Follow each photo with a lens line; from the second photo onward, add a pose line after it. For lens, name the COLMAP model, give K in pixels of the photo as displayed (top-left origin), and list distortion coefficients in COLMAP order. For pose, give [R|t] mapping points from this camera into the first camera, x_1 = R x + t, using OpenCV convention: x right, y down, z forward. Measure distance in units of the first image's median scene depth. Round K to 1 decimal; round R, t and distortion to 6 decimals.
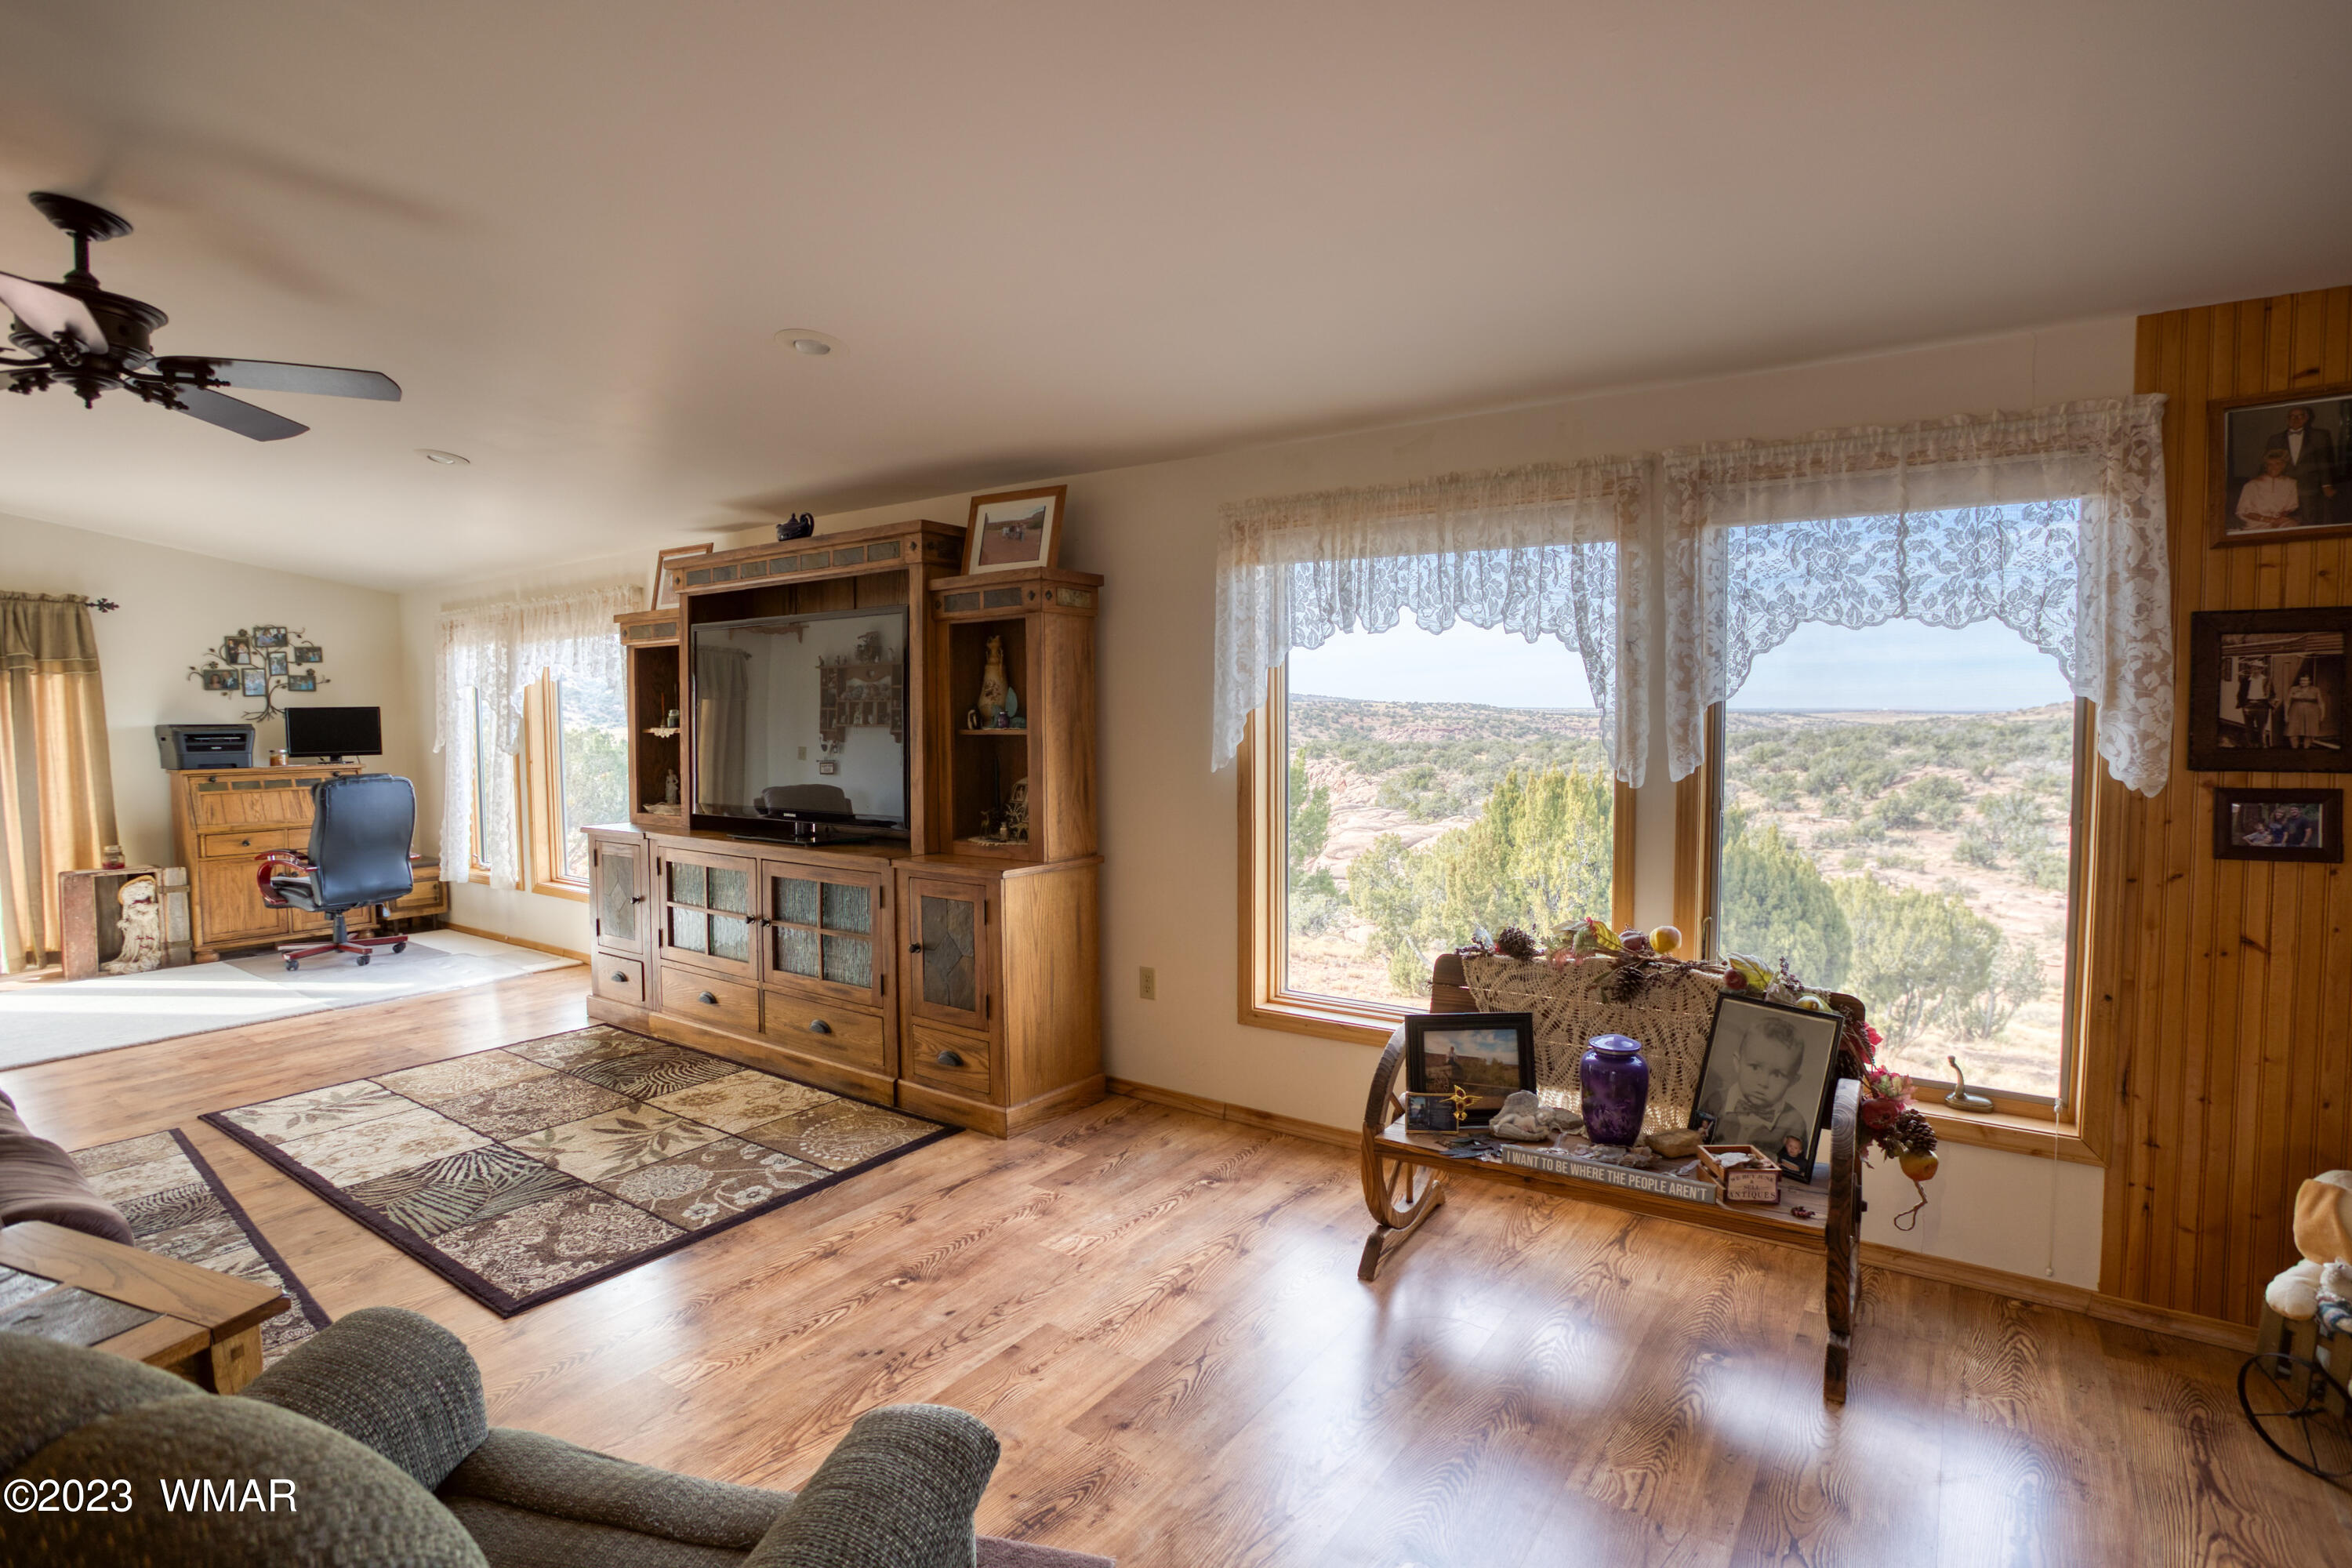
lens RADIAL K [[1158.8, 0, 1180.8], [0, 1158.8, 775.4], [0, 0, 1]] dist [-0.061955, 0.024005]
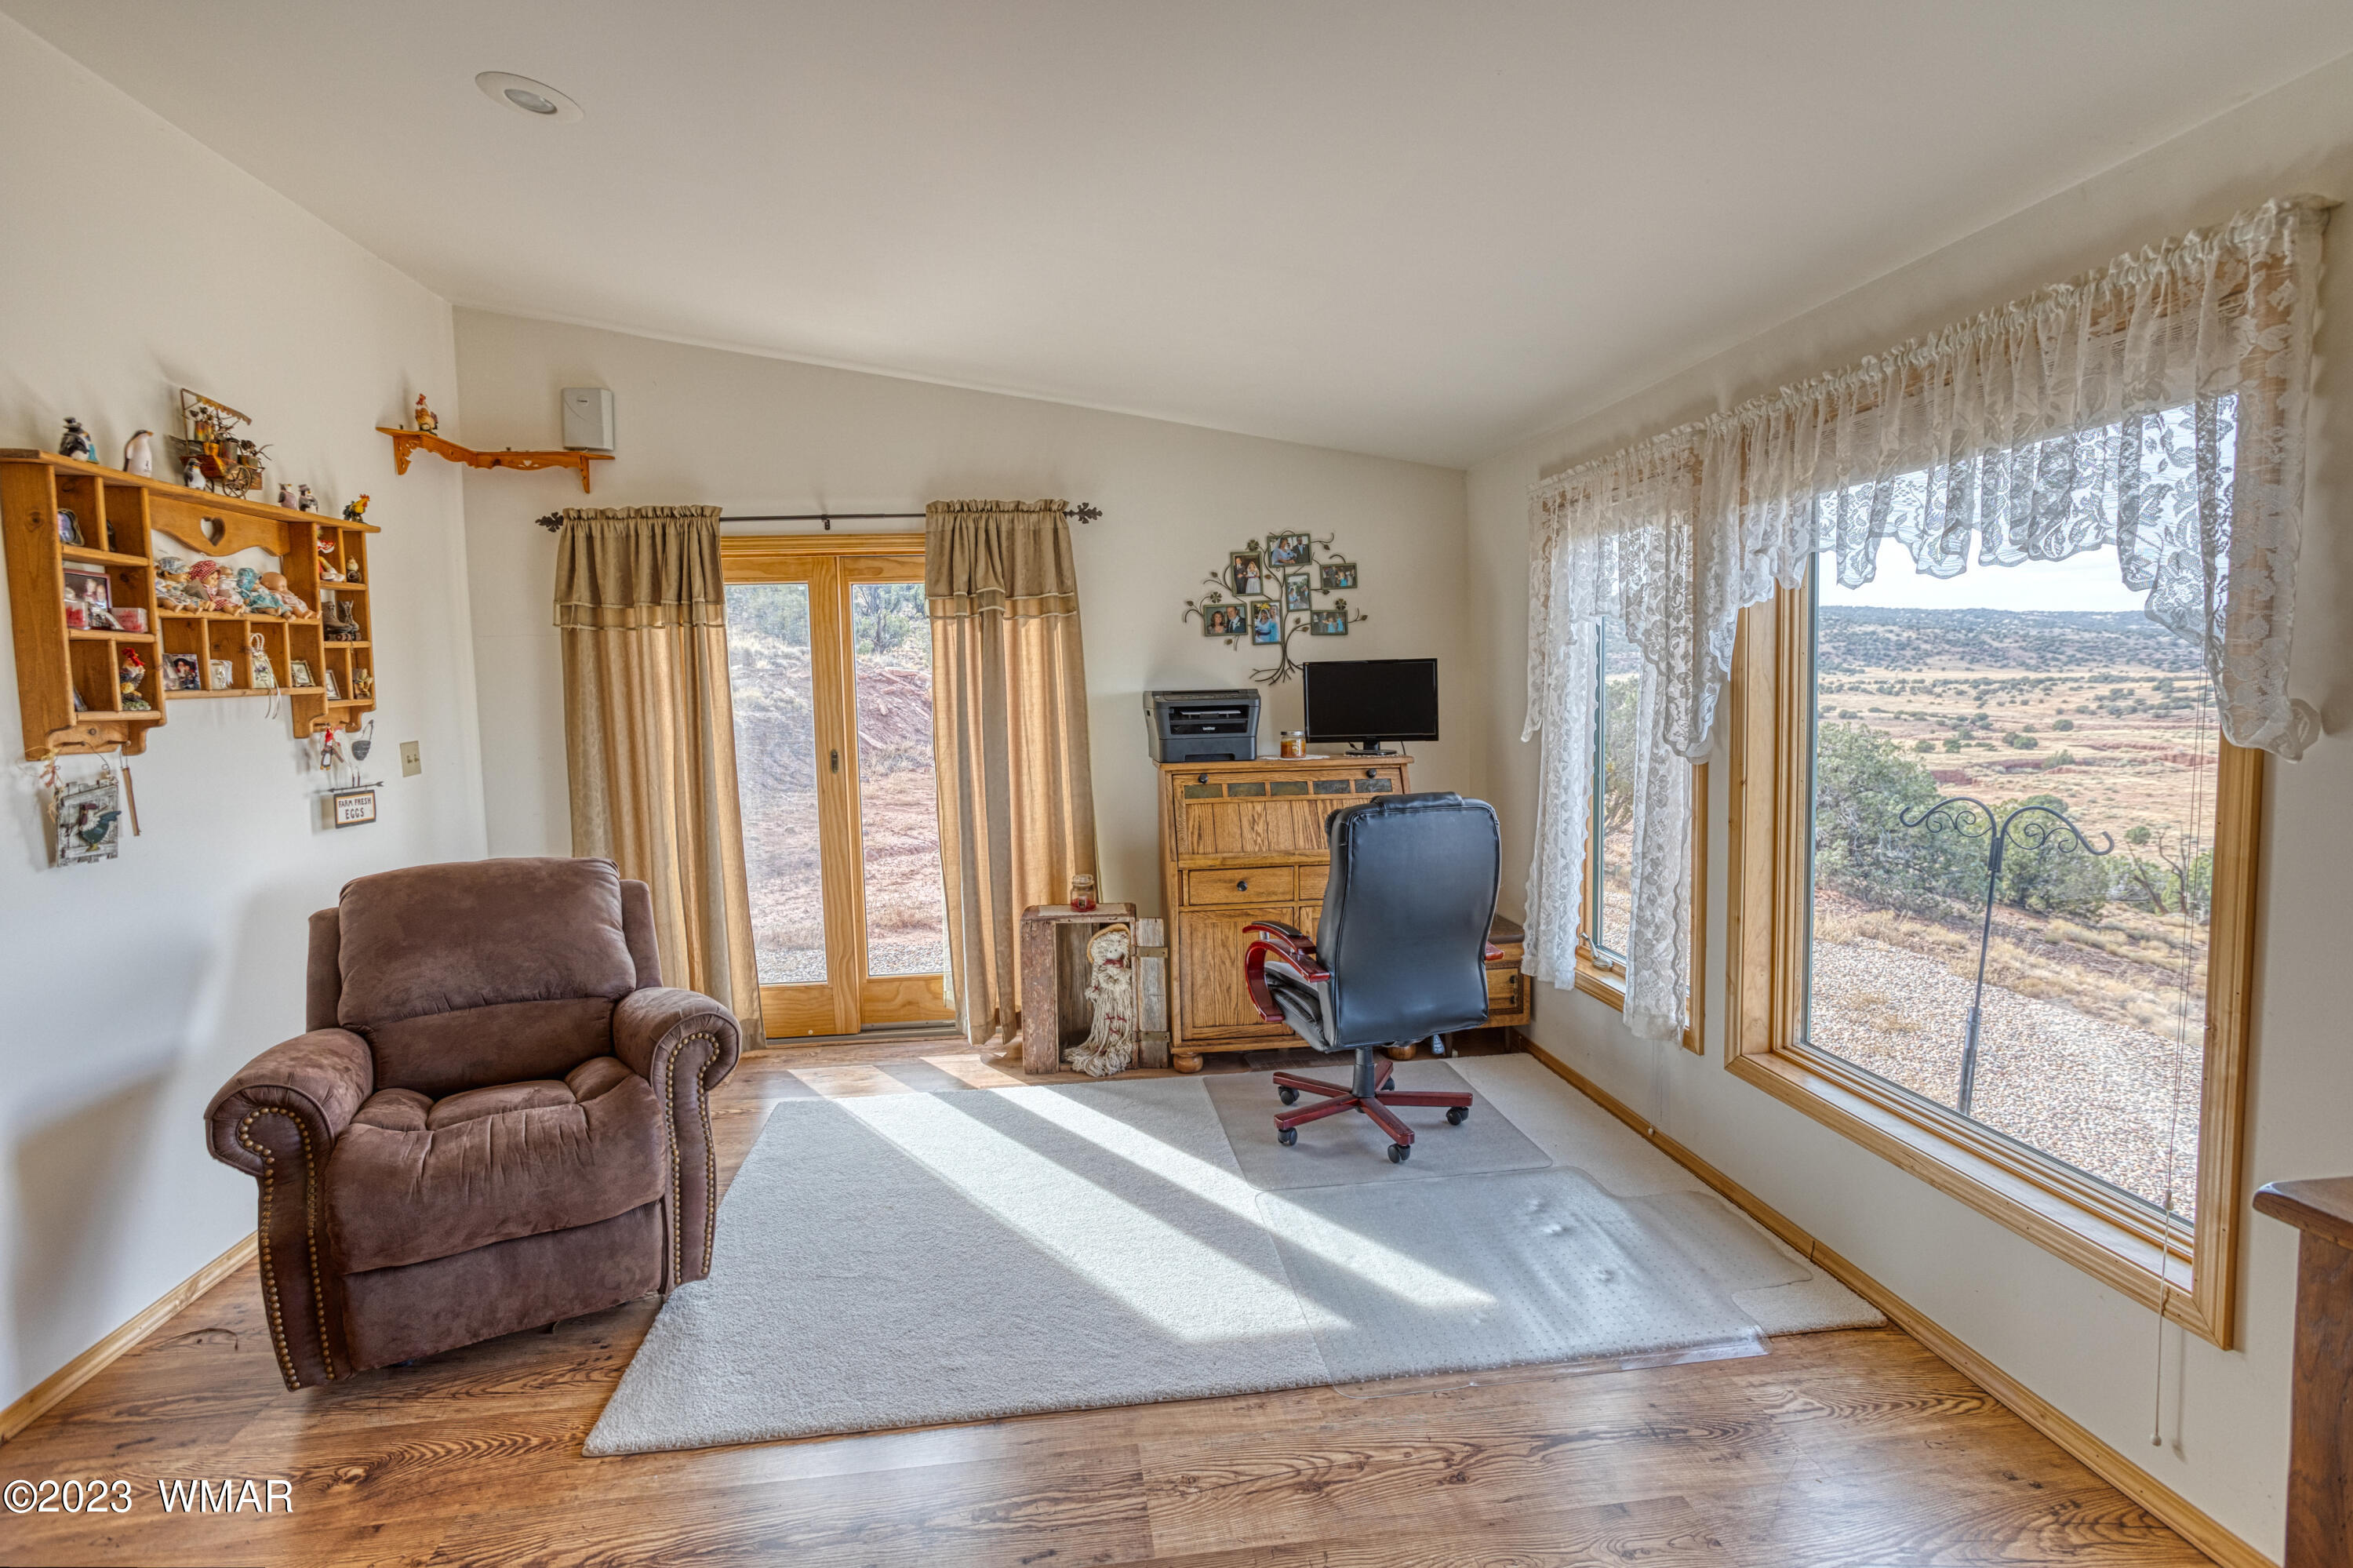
lens RADIAL K [[1131.4, 0, 1172.1], [0, 1131.4, 745.5], [0, 0, 1]] dist [-0.043995, 0.000411]
pose [[0.676802, 0.039050, -0.735129, -0.442007], [-0.022732, 0.999225, 0.032150, -0.037426], [0.735814, -0.005048, 0.677165, 0.600062]]
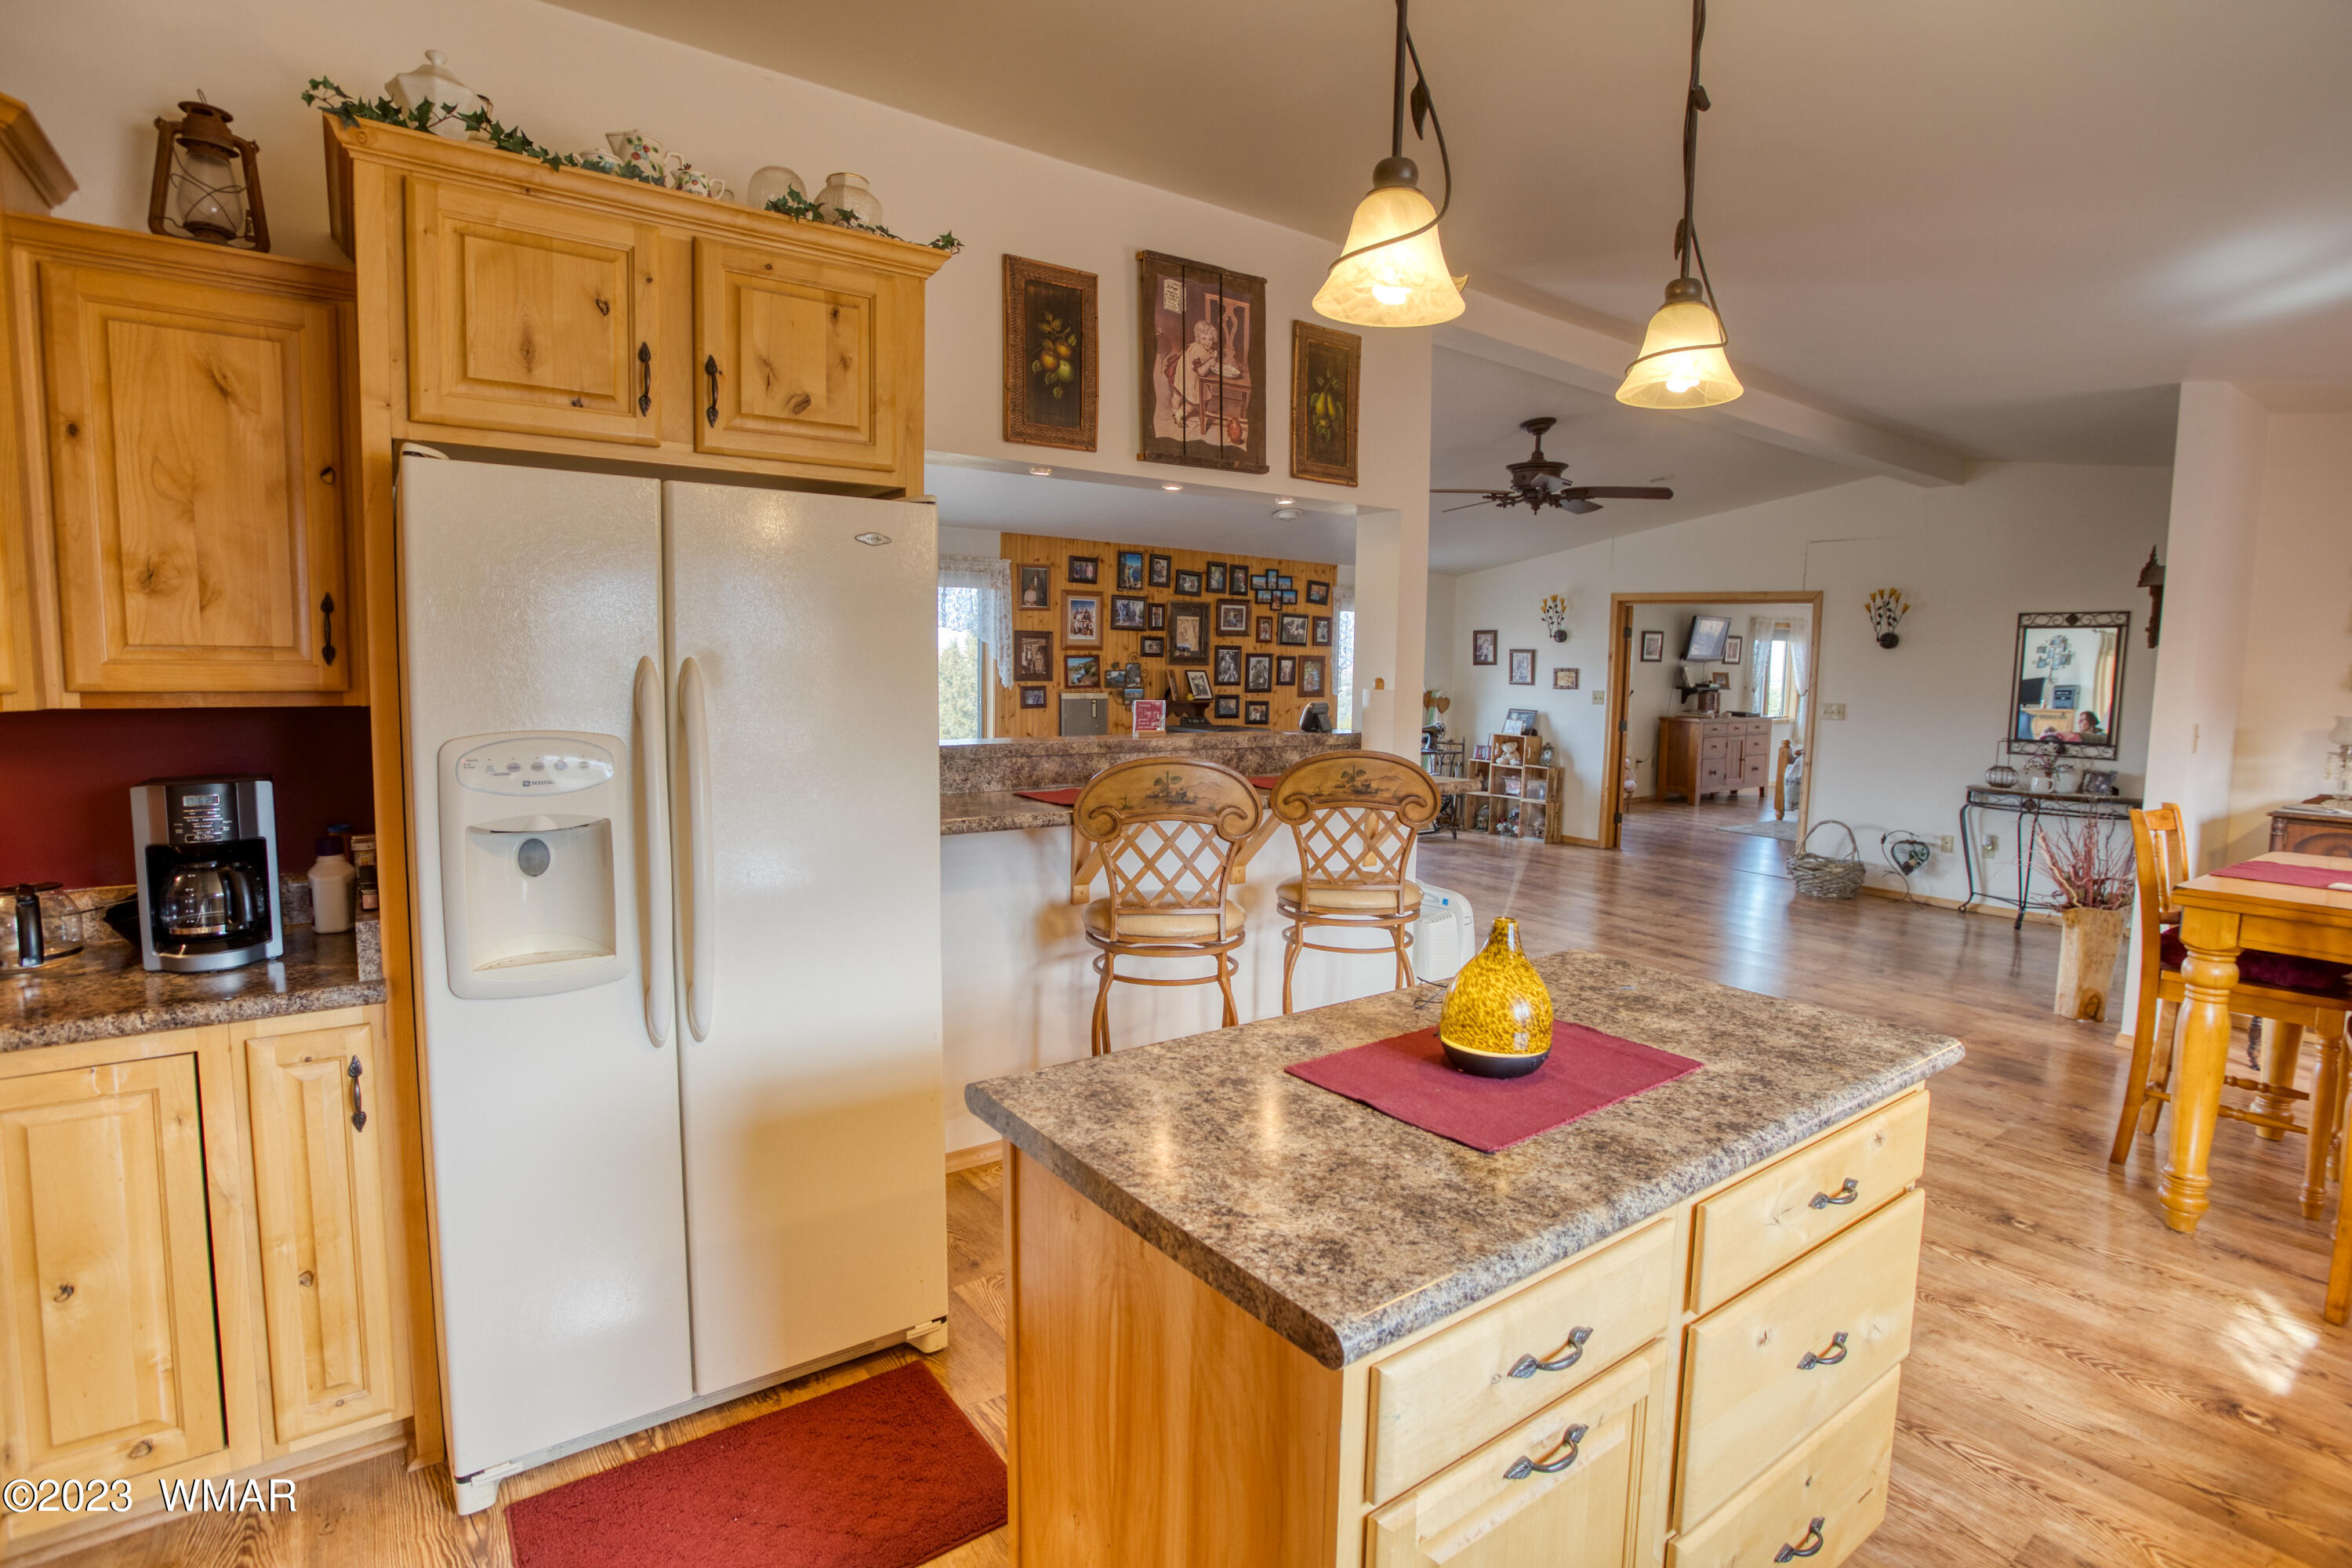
lens RADIAL K [[1158.8, 0, 1180.8], [0, 1158.8, 775.4], [0, 0, 1]] dist [-0.061955, 0.024005]
pose [[0.322095, -0.084977, 0.942886, -0.820685], [0.036862, 0.996334, 0.077202, 0.010537], [-0.945989, 0.009890, 0.324047, -0.198643]]
